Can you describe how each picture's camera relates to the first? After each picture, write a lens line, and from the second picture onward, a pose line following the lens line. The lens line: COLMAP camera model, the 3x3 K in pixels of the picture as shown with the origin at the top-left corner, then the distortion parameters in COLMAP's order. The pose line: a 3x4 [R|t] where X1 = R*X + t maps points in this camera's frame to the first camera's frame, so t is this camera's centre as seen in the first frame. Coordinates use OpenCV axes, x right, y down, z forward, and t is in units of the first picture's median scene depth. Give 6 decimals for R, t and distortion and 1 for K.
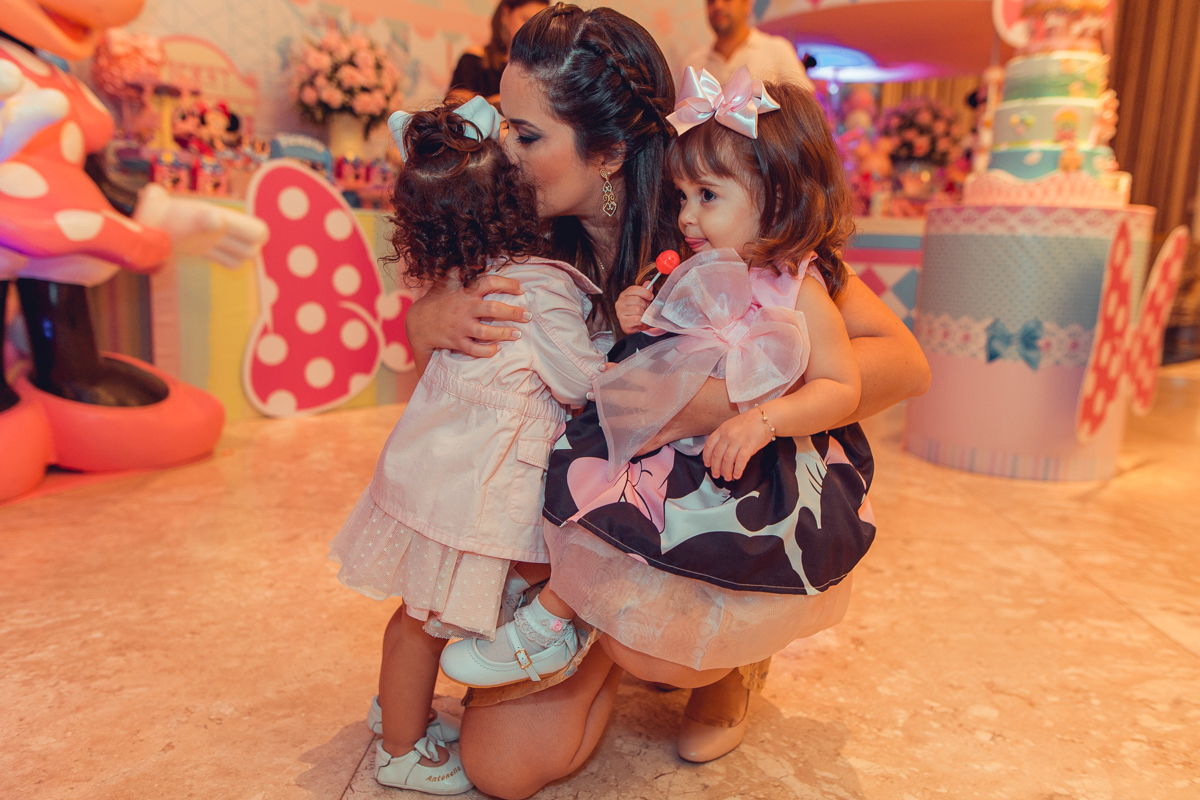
lens RADIAL K [[835.0, 0, 593.1], [0, 835.0, 396.5], [0, 0, 1]] dist [0.000986, 0.006290]
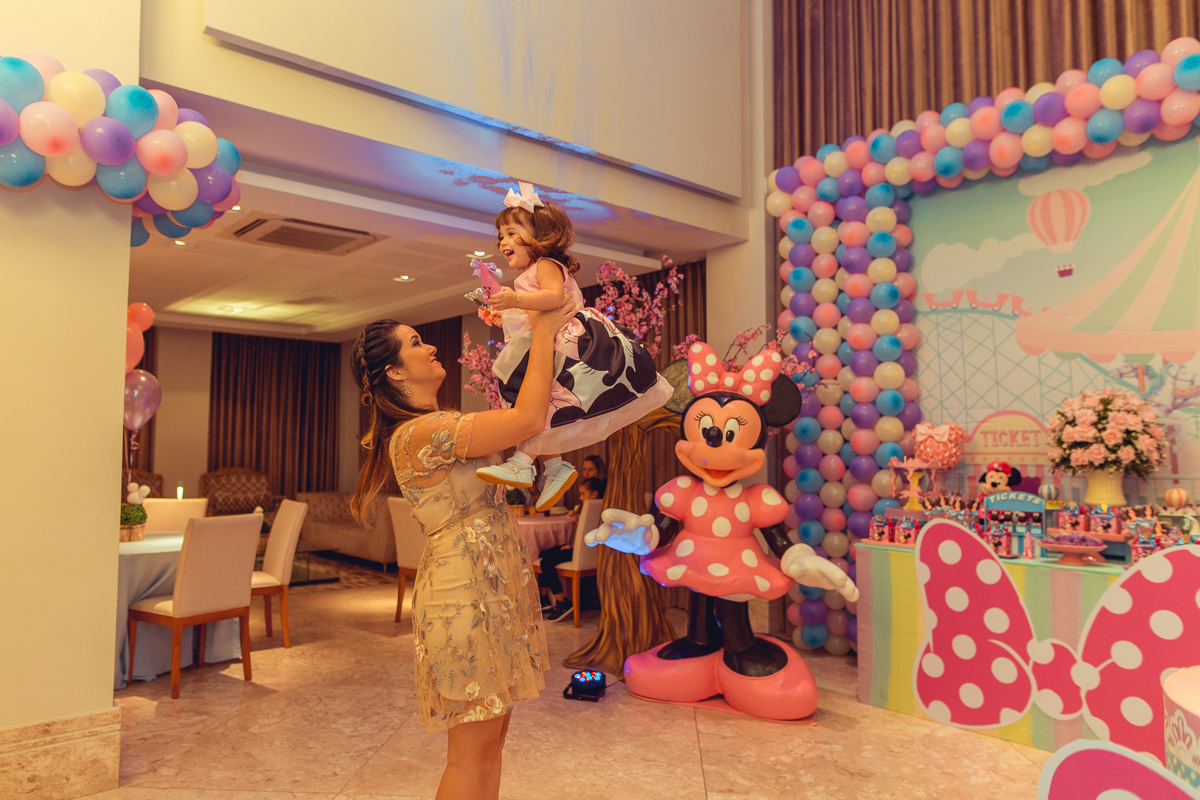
lens RADIAL K [[835.0, 0, 597.6], [0, 835.0, 396.9], [0, 0, 1]] dist [0.000986, 0.006290]
pose [[-0.023549, -0.100121, -0.994697, 0.877441], [-0.177897, 0.979513, -0.094381, -0.231223], [0.983767, 0.174731, -0.040878, 0.451187]]
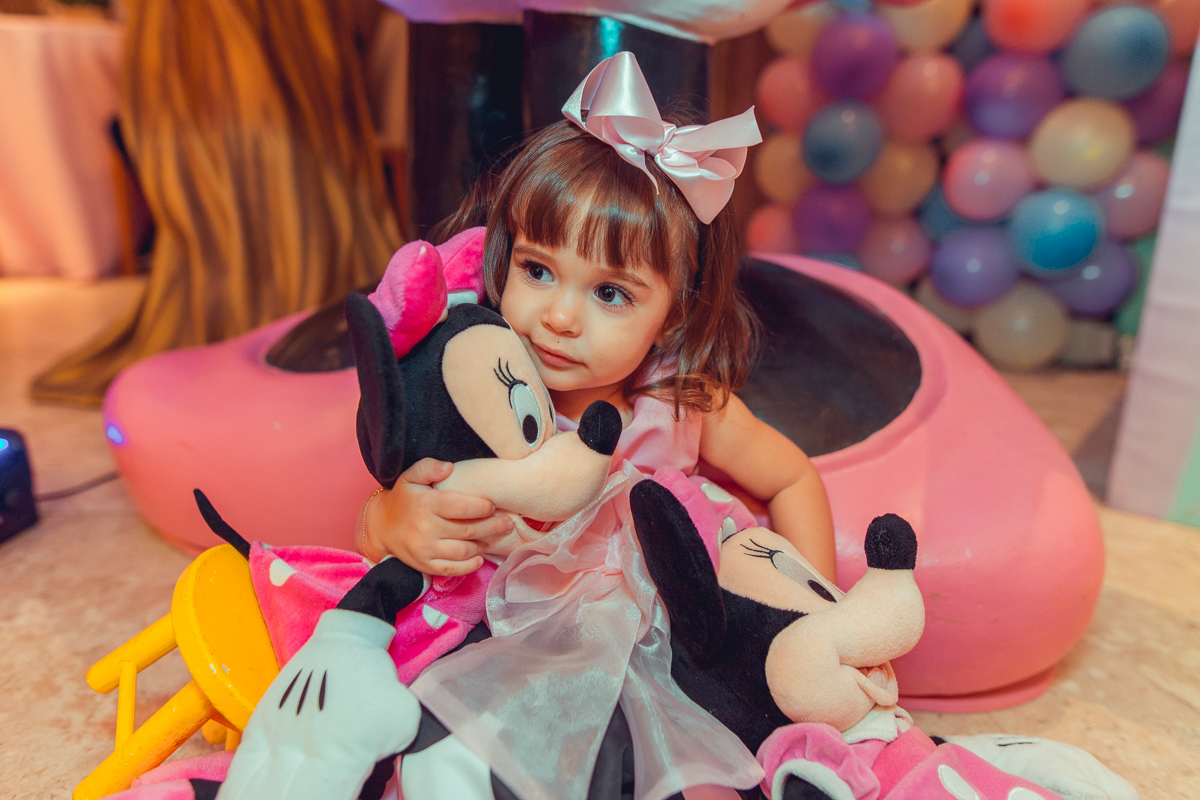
lens RADIAL K [[835.0, 0, 601.9], [0, 835.0, 402.5], [0, 0, 1]] dist [0.000986, 0.006290]
pose [[0.141569, 0.255583, -0.956366, -0.184379], [-0.181455, 0.956427, 0.228739, -0.042225], [0.973156, 0.141155, 0.181777, 0.622113]]
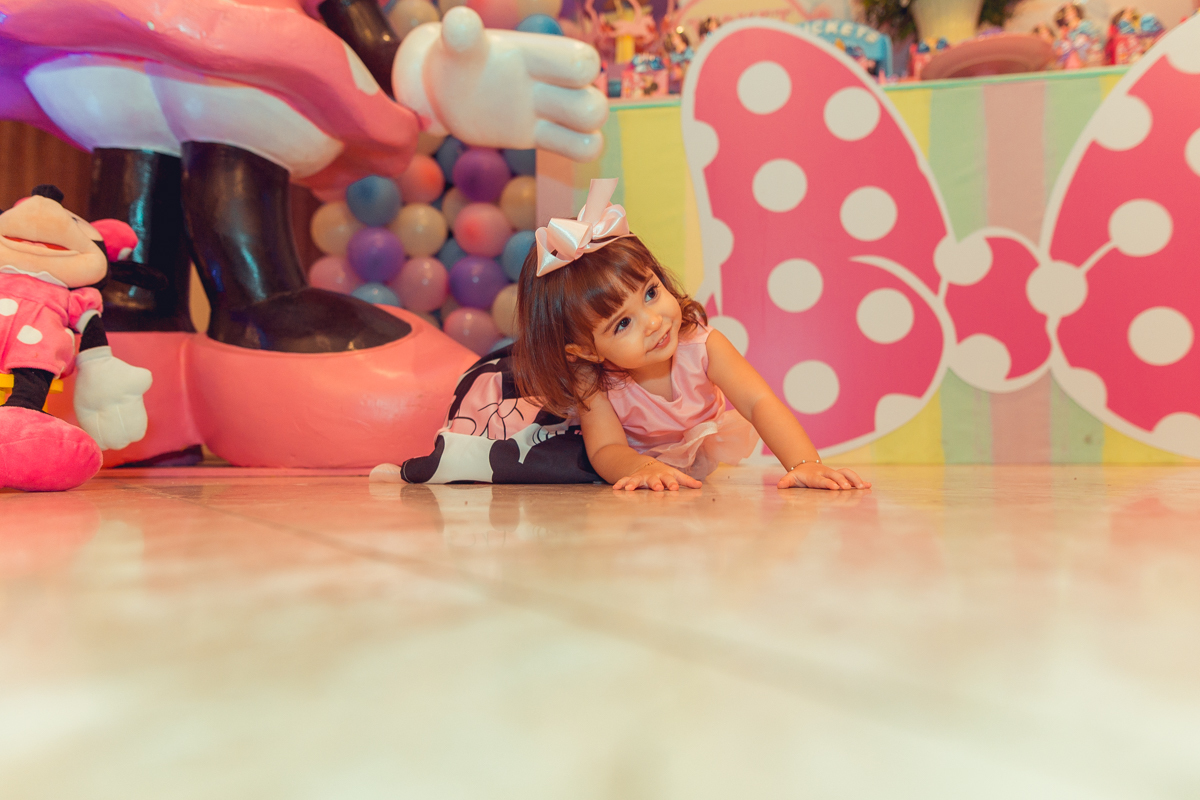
lens RADIAL K [[835.0, 0, 599.1], [0, 835.0, 402.6], [0, 0, 1]] dist [0.000986, 0.006290]
pose [[0.612122, -0.081257, -0.786577, 0.006511], [-0.107594, 0.976897, -0.184650, 0.092503], [0.783409, 0.197659, 0.589238, 0.572756]]
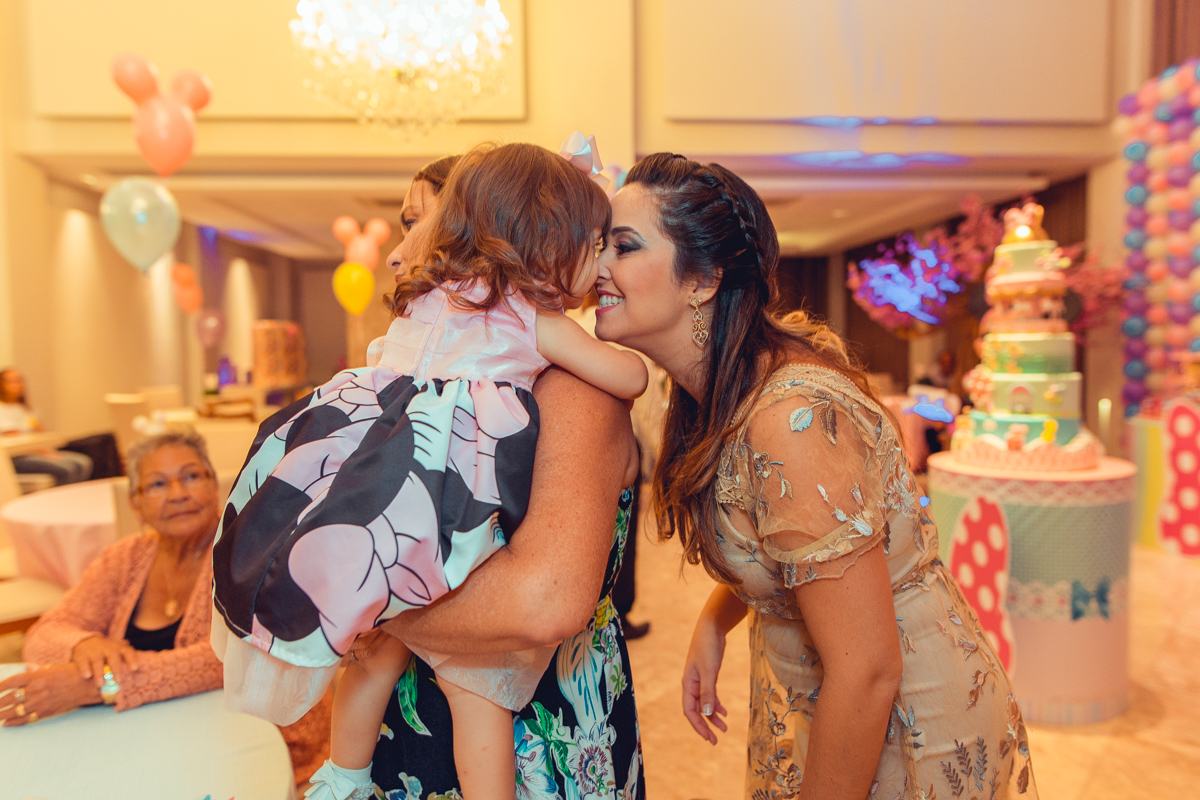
lens RADIAL K [[835.0, 0, 603.5], [0, 835.0, 395.0], [0, 0, 1]] dist [0.000986, 0.006290]
pose [[-0.630886, 0.028834, -0.775340, 1.490251], [-0.138278, 0.979132, 0.148928, -0.350455], [0.763454, 0.201169, -0.613733, 1.047128]]
